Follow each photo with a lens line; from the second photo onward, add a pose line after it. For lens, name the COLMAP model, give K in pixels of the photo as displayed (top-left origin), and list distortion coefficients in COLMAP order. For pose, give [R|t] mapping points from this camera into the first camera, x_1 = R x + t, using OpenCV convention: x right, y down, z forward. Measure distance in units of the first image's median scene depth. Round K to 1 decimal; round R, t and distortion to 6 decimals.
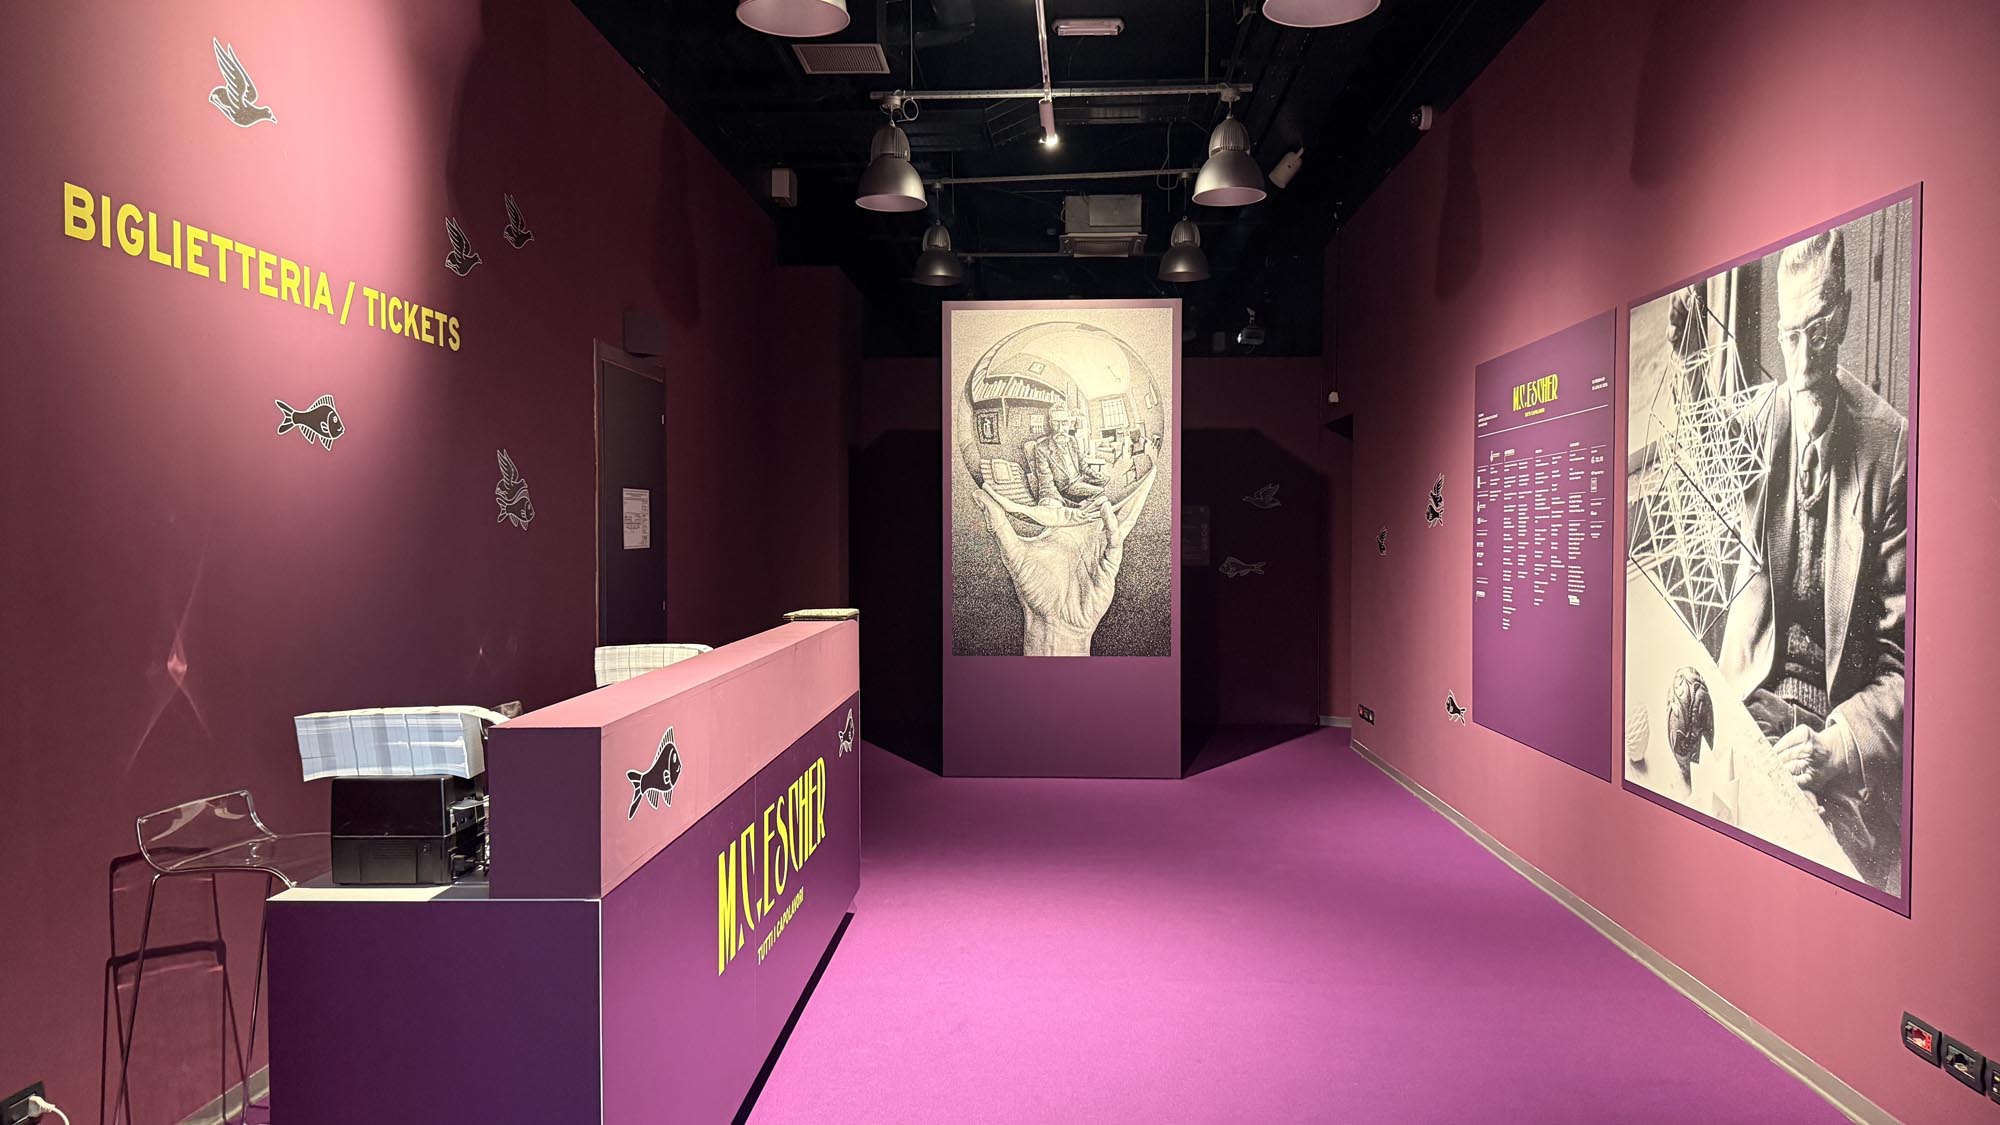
lens RADIAL K [[1384.7, 0, 1002.4], [0, 1384.7, 566.0], [0, 0, 1]] dist [0.143950, -0.252553]
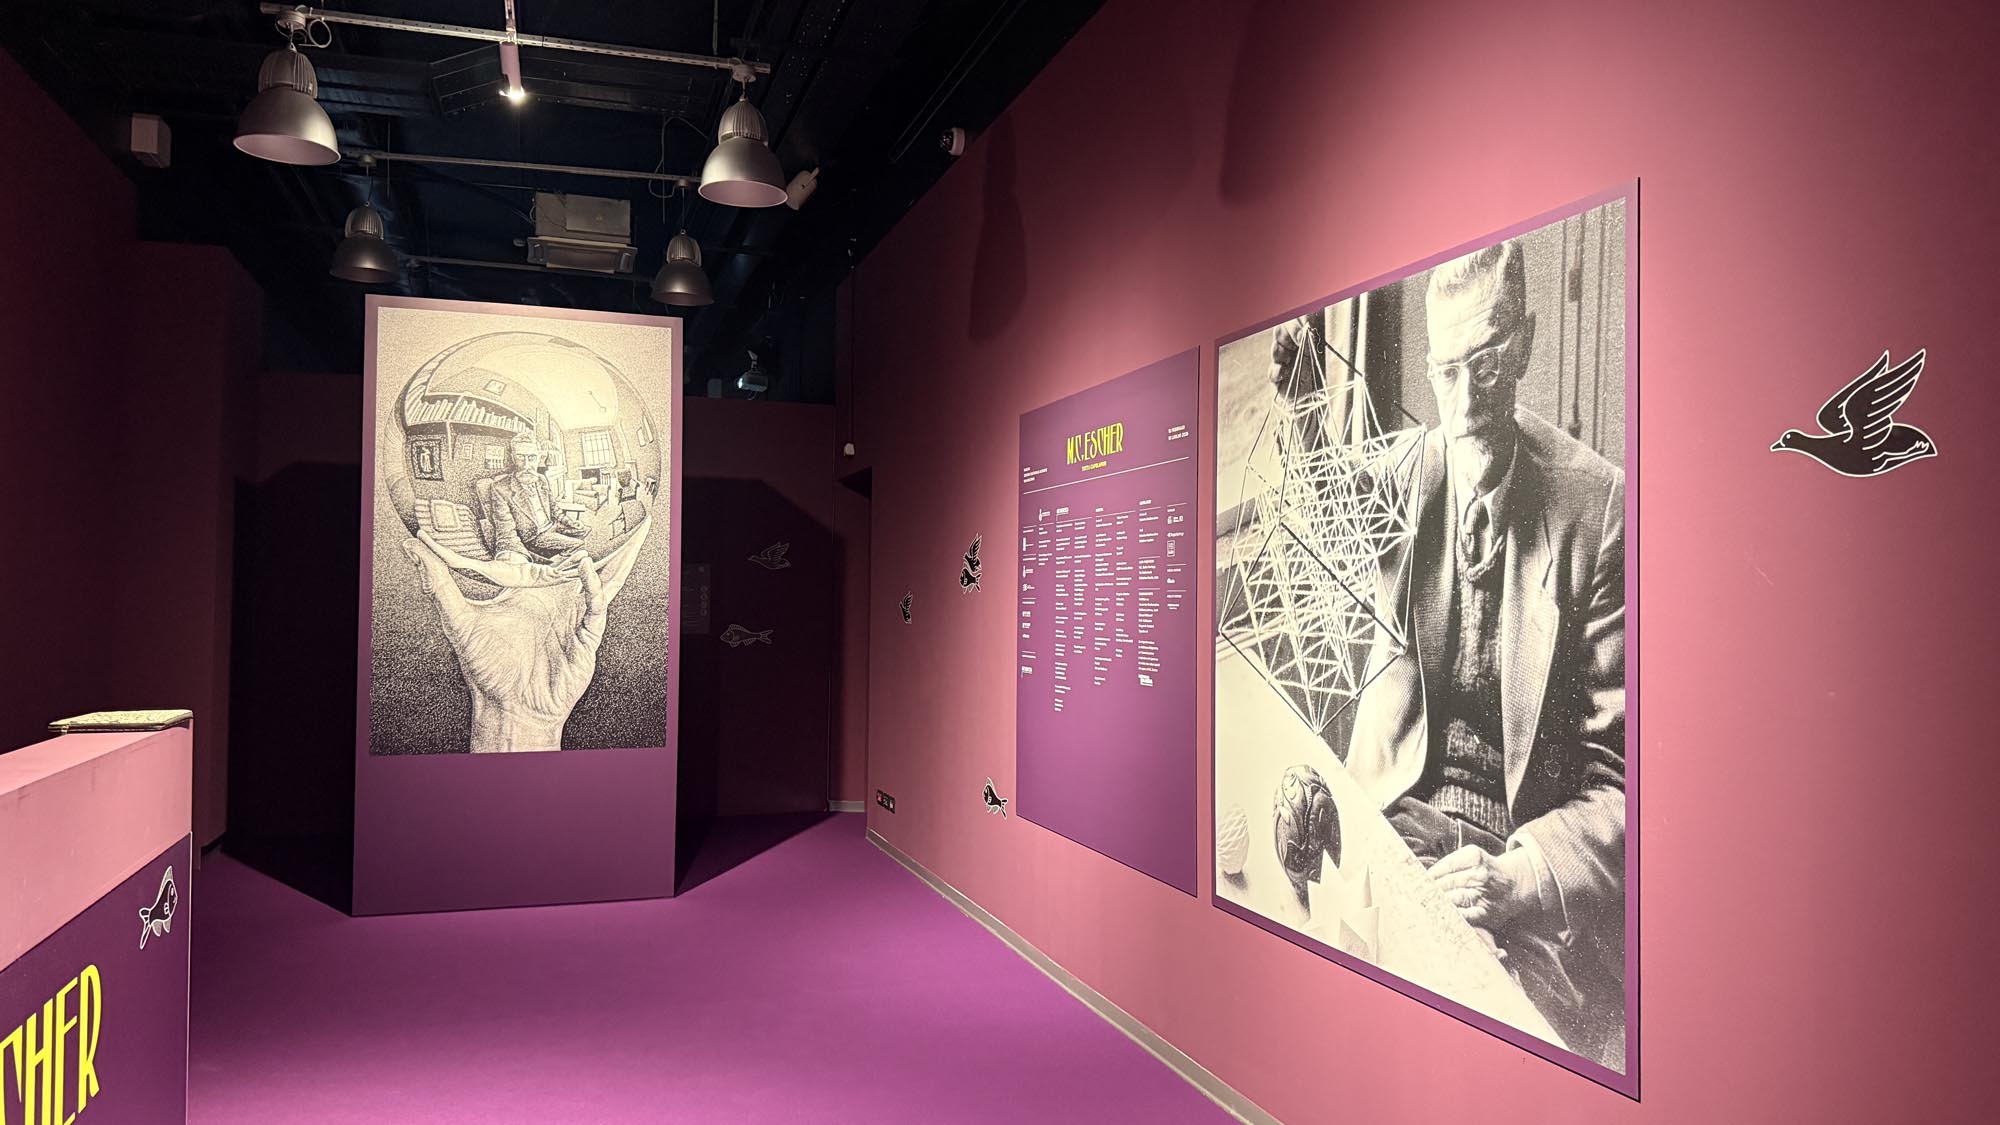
lens RADIAL K [[1384.7, 0, 1002.4], [0, 1384.7, 566.0], [0, 0, 1]] dist [0.143950, -0.252553]
pose [[0.933825, 0.017968, 0.357277, 0.016234], [-0.001973, 0.998981, -0.045084, -0.007954], [-0.357724, 0.041396, 0.932910, 0.242248]]
